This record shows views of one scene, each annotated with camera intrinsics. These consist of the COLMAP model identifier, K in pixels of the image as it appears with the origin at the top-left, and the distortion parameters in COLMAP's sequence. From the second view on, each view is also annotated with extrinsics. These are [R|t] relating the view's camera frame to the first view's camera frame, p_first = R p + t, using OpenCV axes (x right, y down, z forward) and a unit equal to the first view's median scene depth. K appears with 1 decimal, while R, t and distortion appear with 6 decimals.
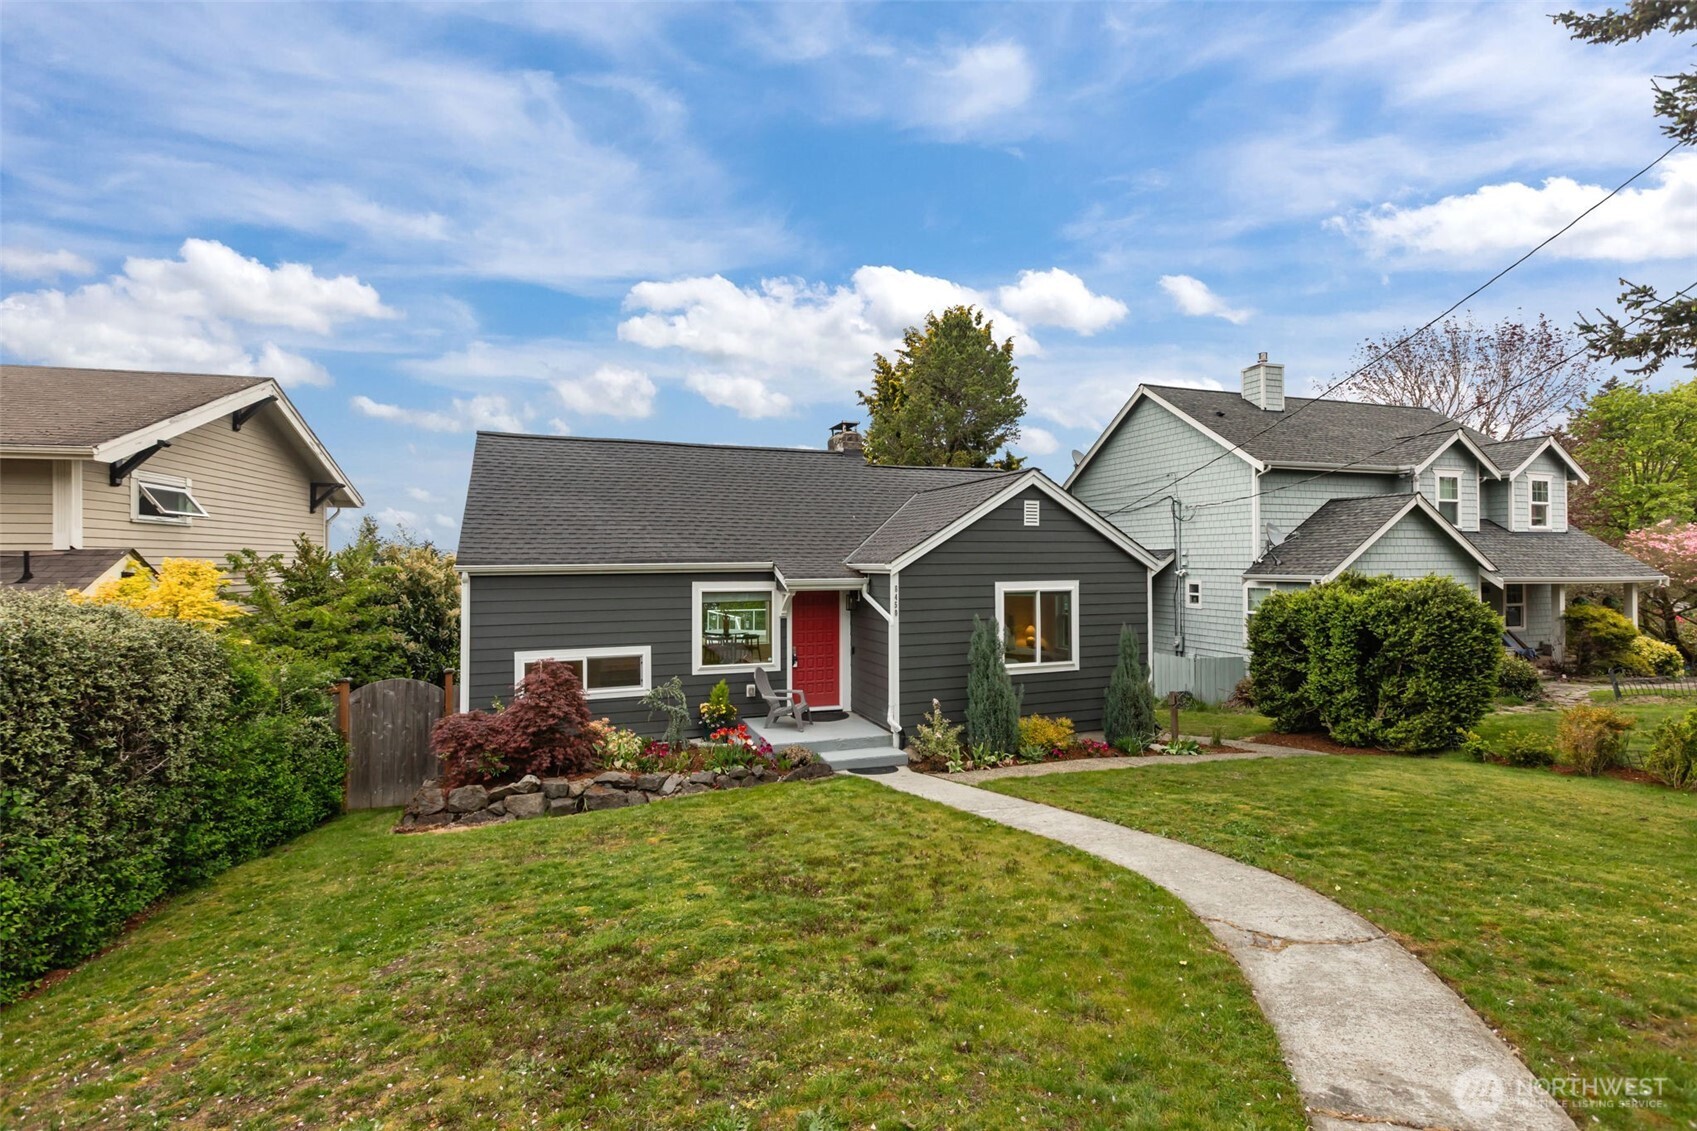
lens RADIAL K [[719.3, 0, 831.7], [0, 719.3, 572.2], [0, 0, 1]] dist [-0.000026, -0.000053]
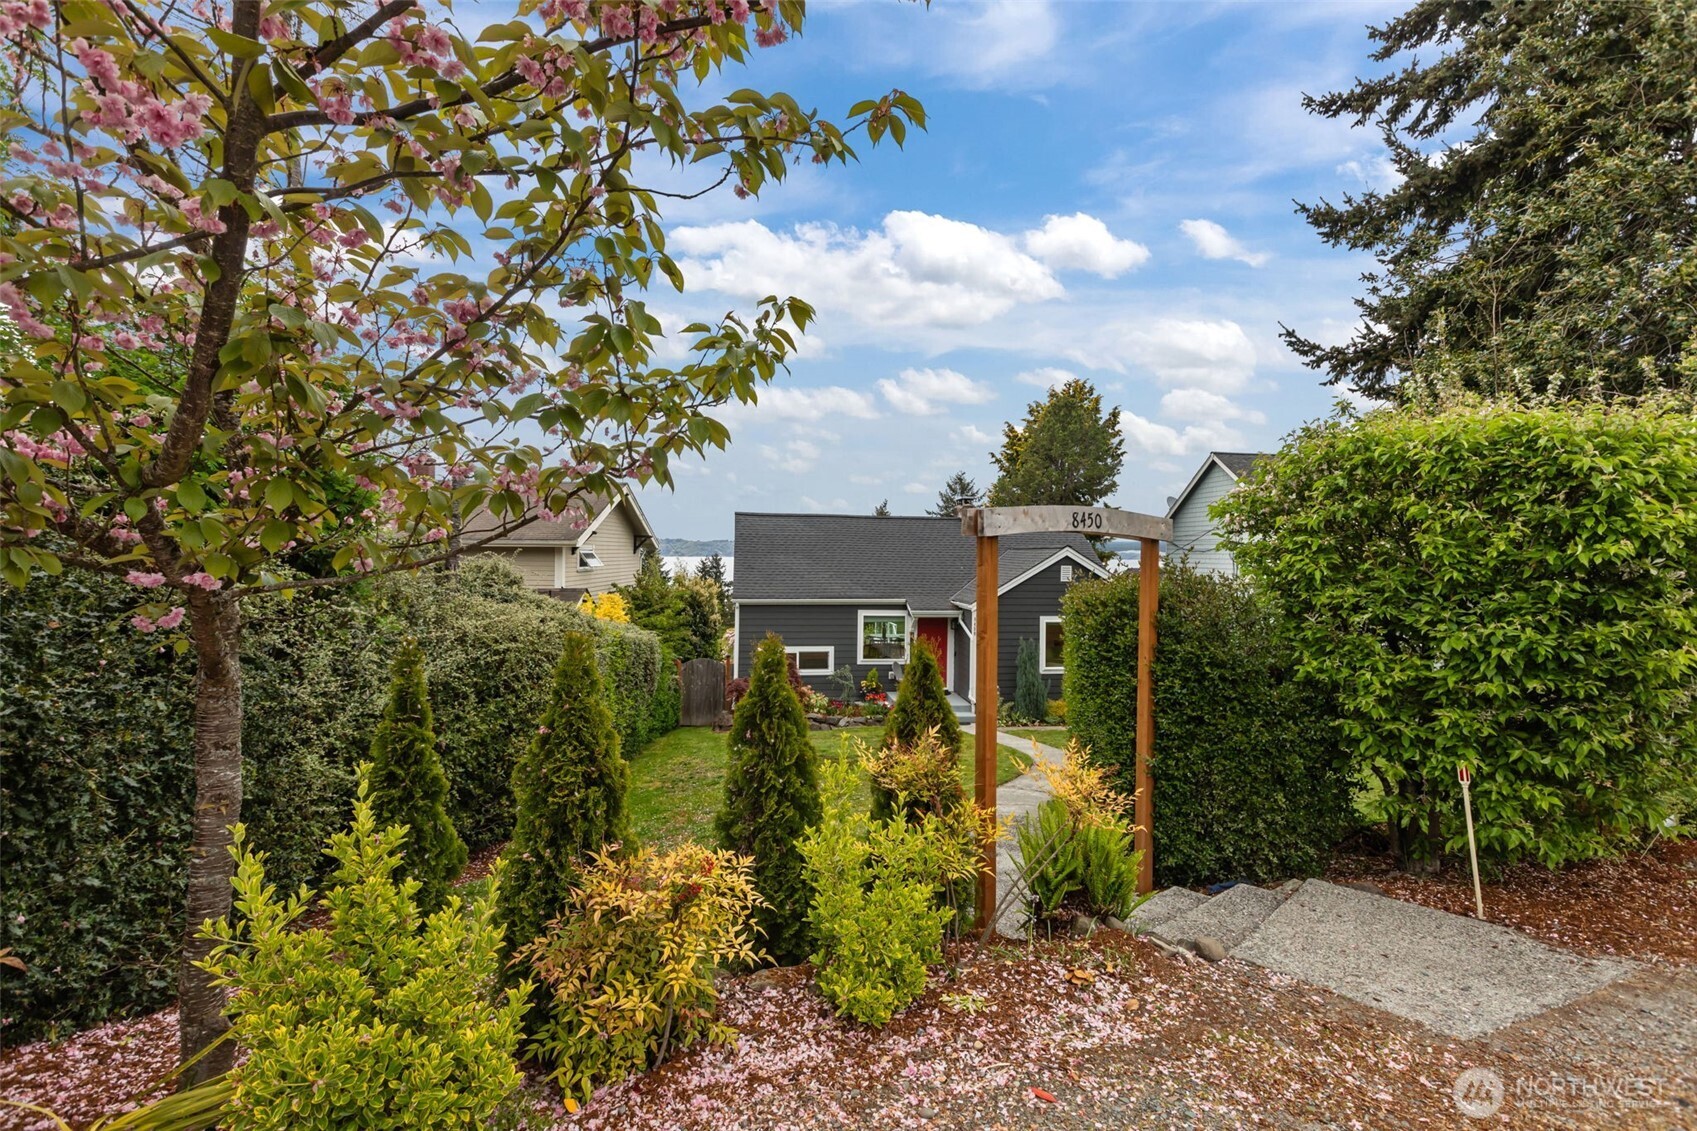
lens RADIAL K [[764.4, 0, 848.5], [0, 764.4, 565.5], [0, 0, 1]] dist [0.001025, -0.000173]
pose [[0.974241, 0.019965, -0.224622, 0.189908], [-0.017374, 0.999758, 0.013507, -0.116215], [0.224837, -0.009257, 0.974352, -0.773932]]
